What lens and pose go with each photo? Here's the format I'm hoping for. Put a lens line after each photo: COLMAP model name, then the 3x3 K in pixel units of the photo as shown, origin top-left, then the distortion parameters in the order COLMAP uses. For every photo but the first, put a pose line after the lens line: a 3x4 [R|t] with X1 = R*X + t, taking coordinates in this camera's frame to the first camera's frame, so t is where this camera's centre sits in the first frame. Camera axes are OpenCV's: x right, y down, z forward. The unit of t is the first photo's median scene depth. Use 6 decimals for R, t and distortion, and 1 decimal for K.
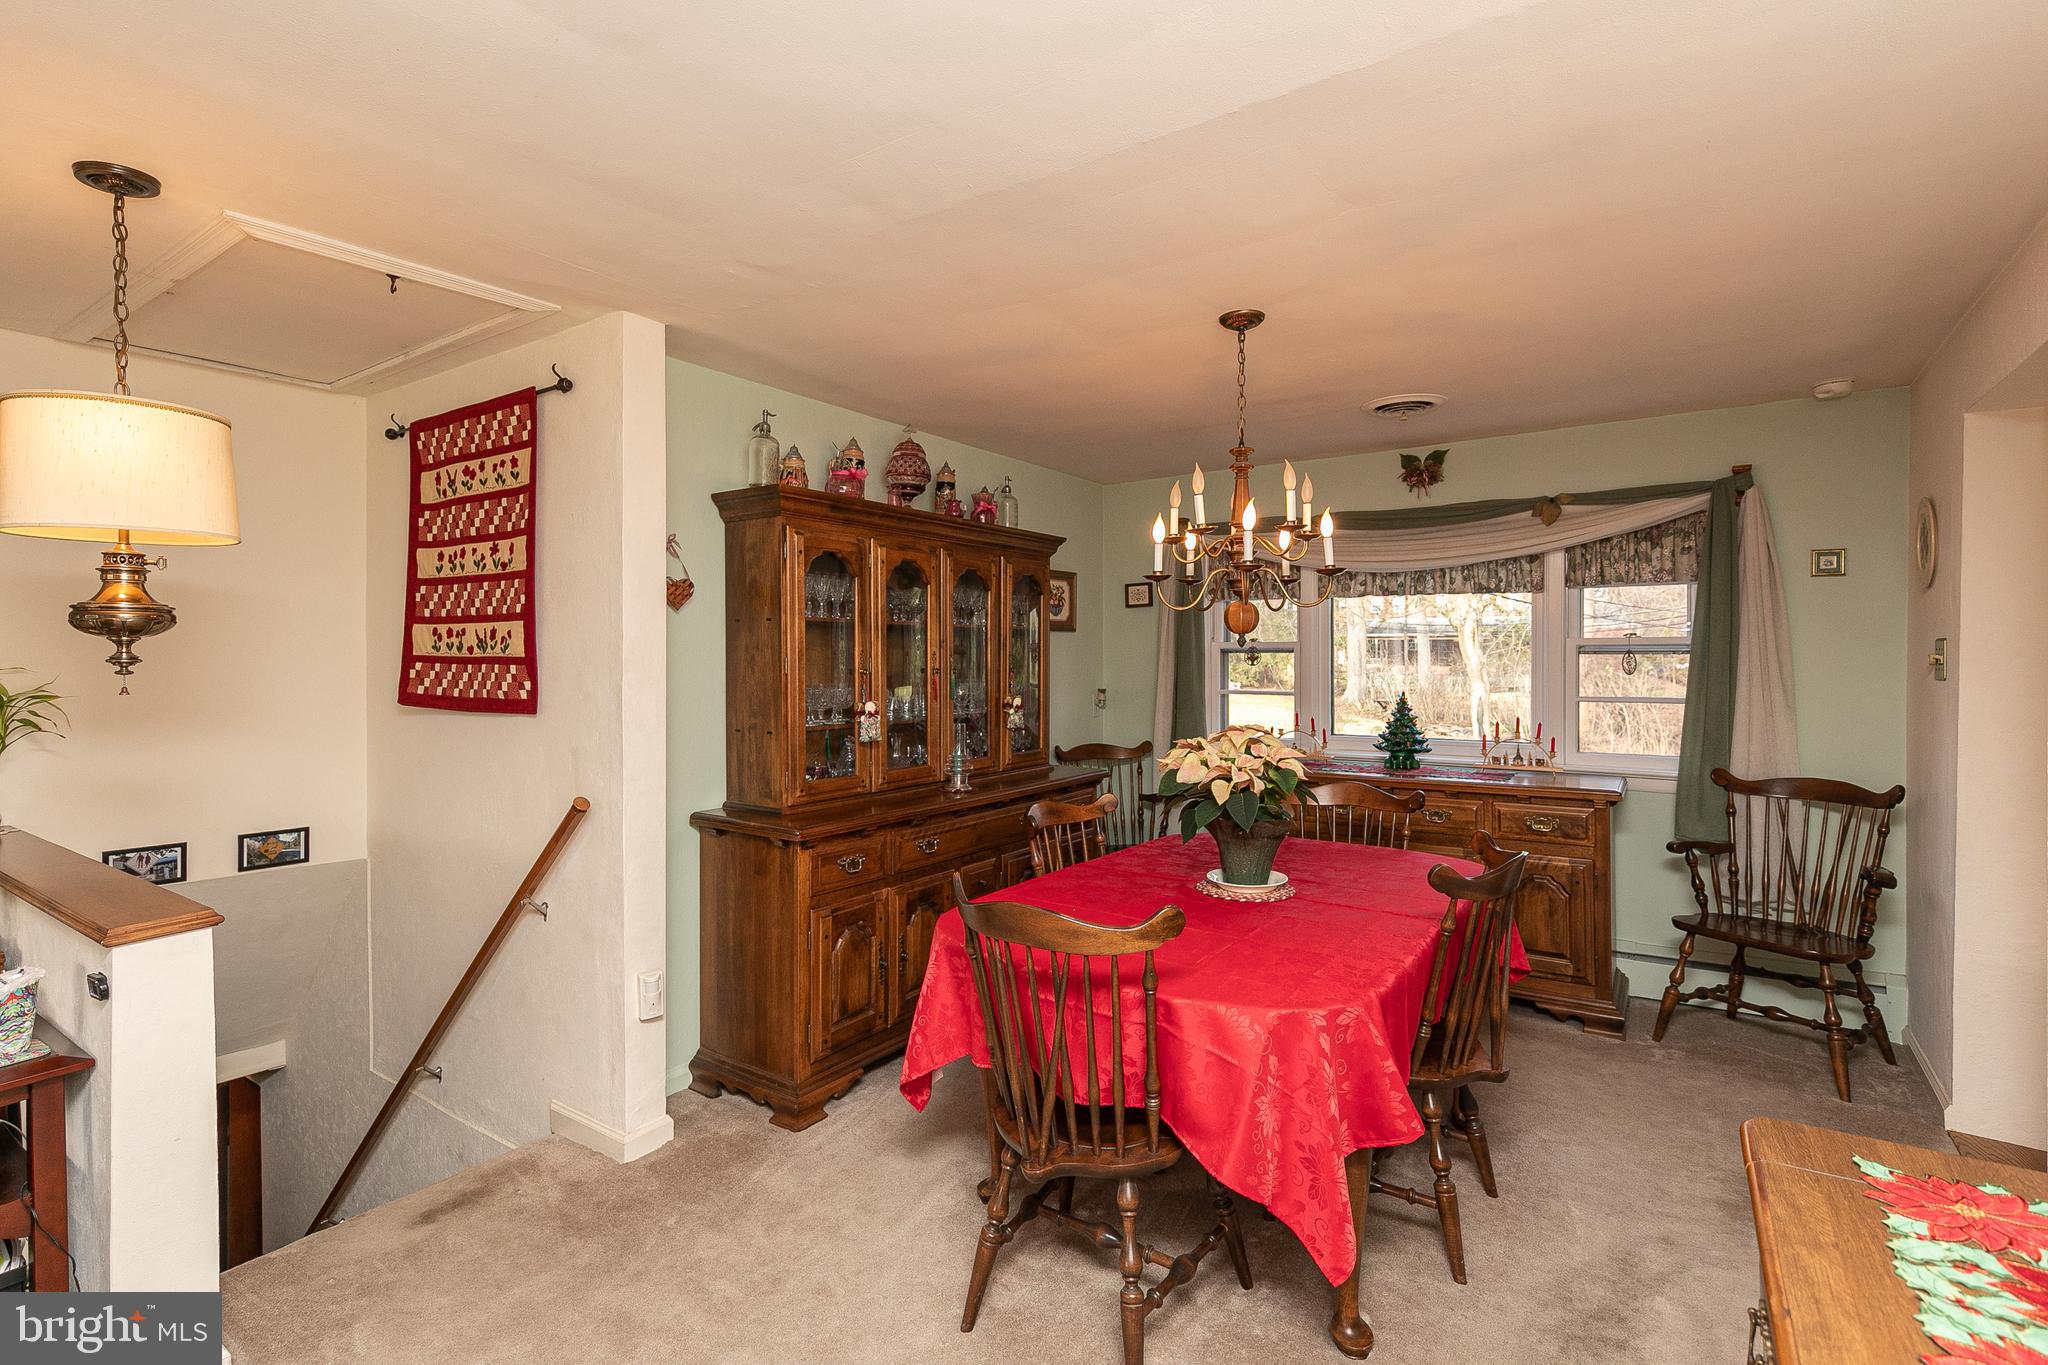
lens RADIAL K [[988.7, 0, 1027.4], [0, 988.7, 673.5], [0, 0, 1]] dist [0.011705, -0.000209]
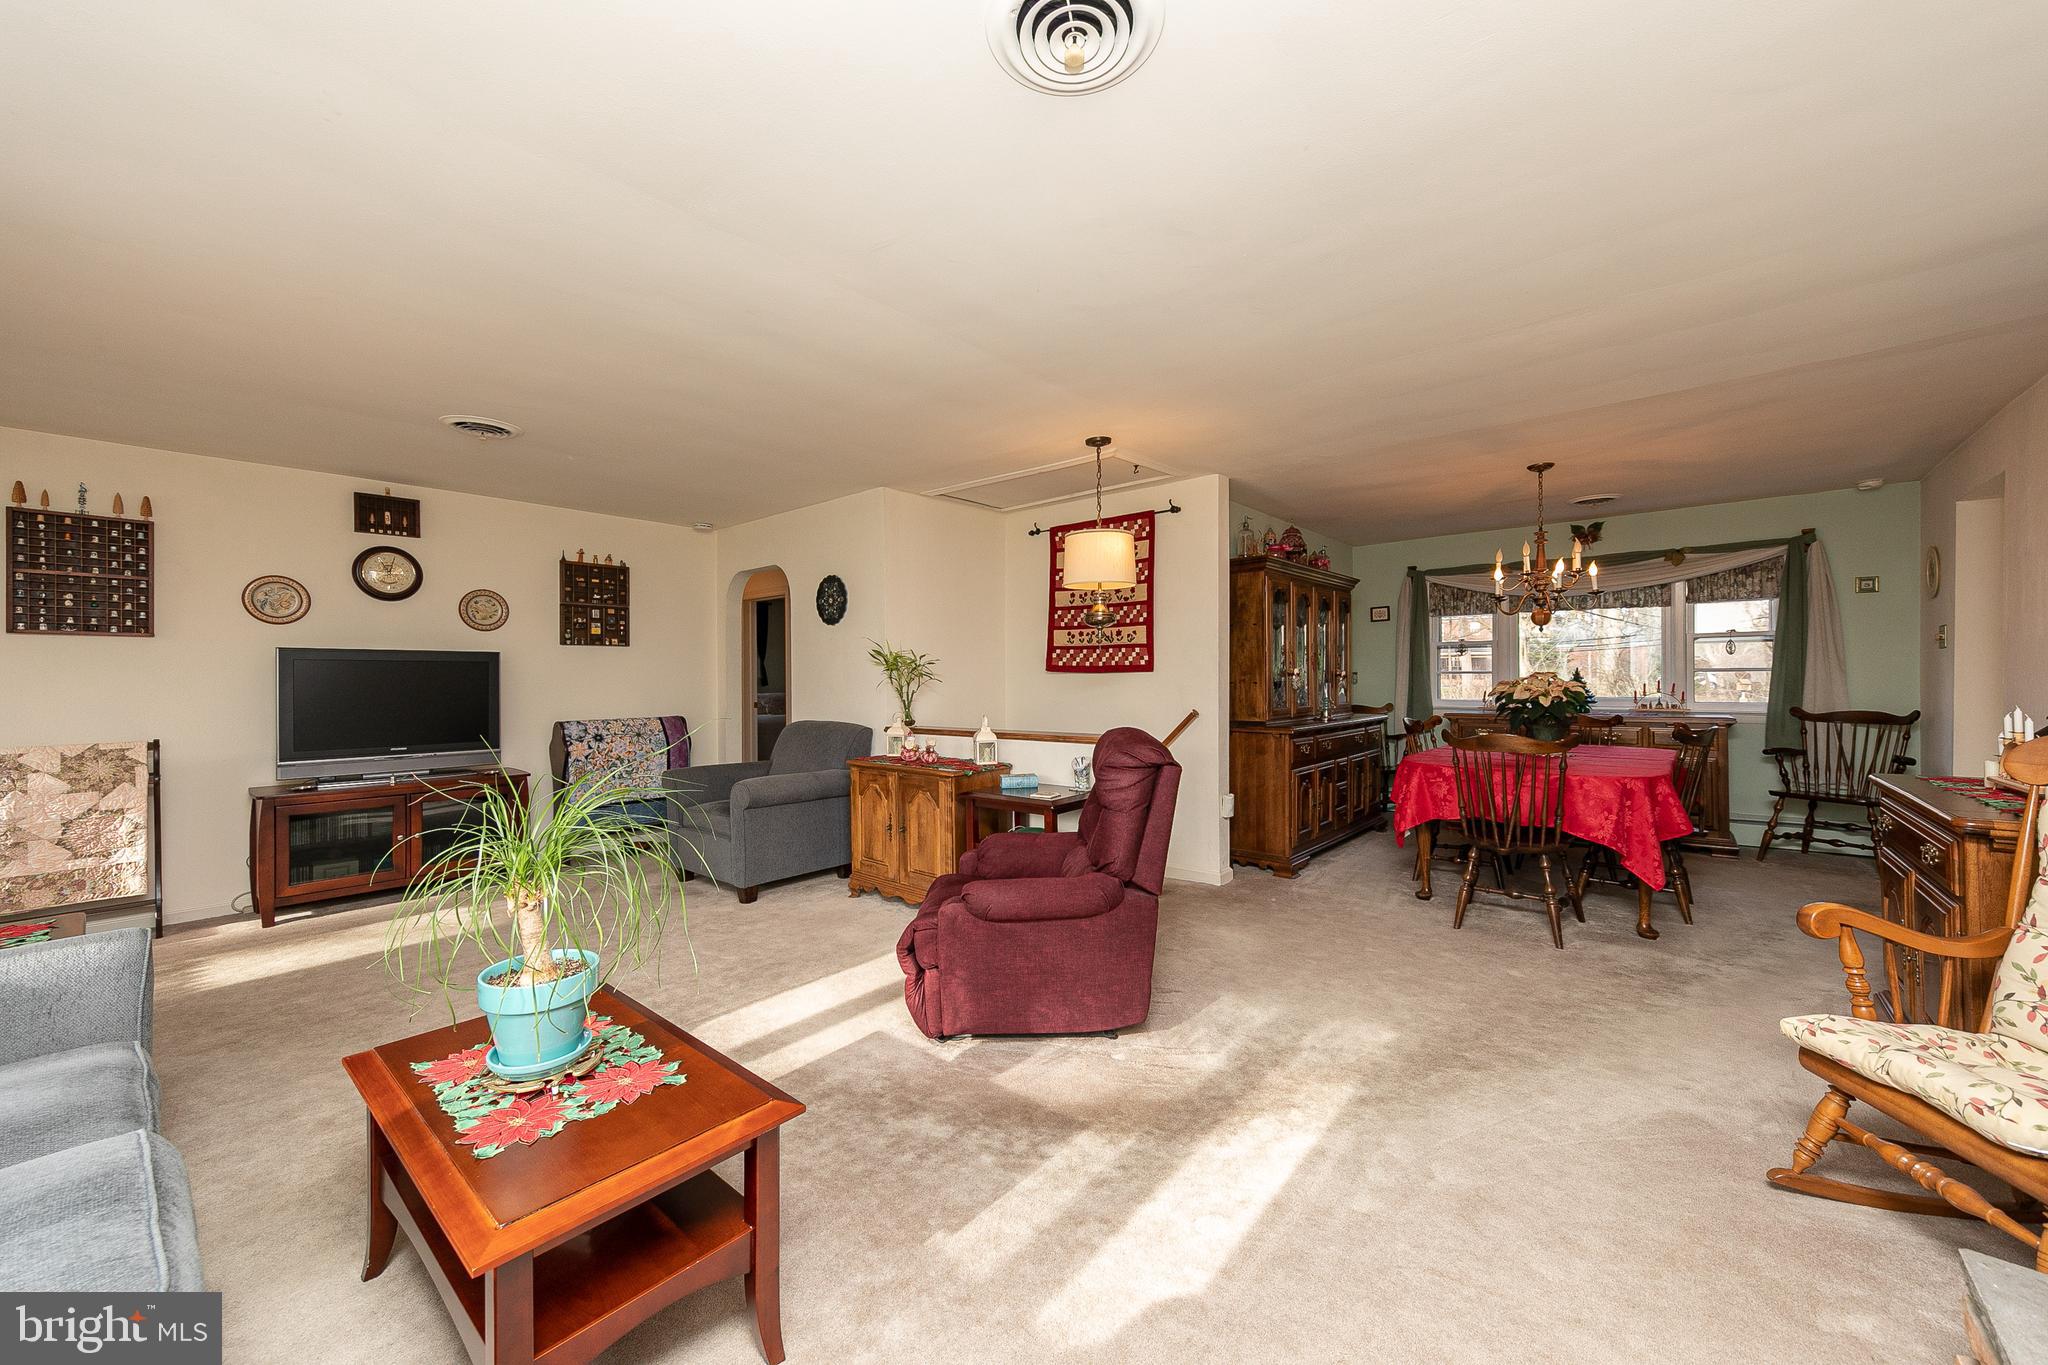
lens RADIAL K [[796.2, 0, 995.5], [0, 796.2, 688.5], [0, 0, 1]] dist [0.001976, 0.000144]
pose [[0.992220, -0.003745, -0.124440, -0.507183], [0.002985, 0.999976, -0.006291, 0.070449], [0.124461, 0.005871, 0.992207, -0.541198]]
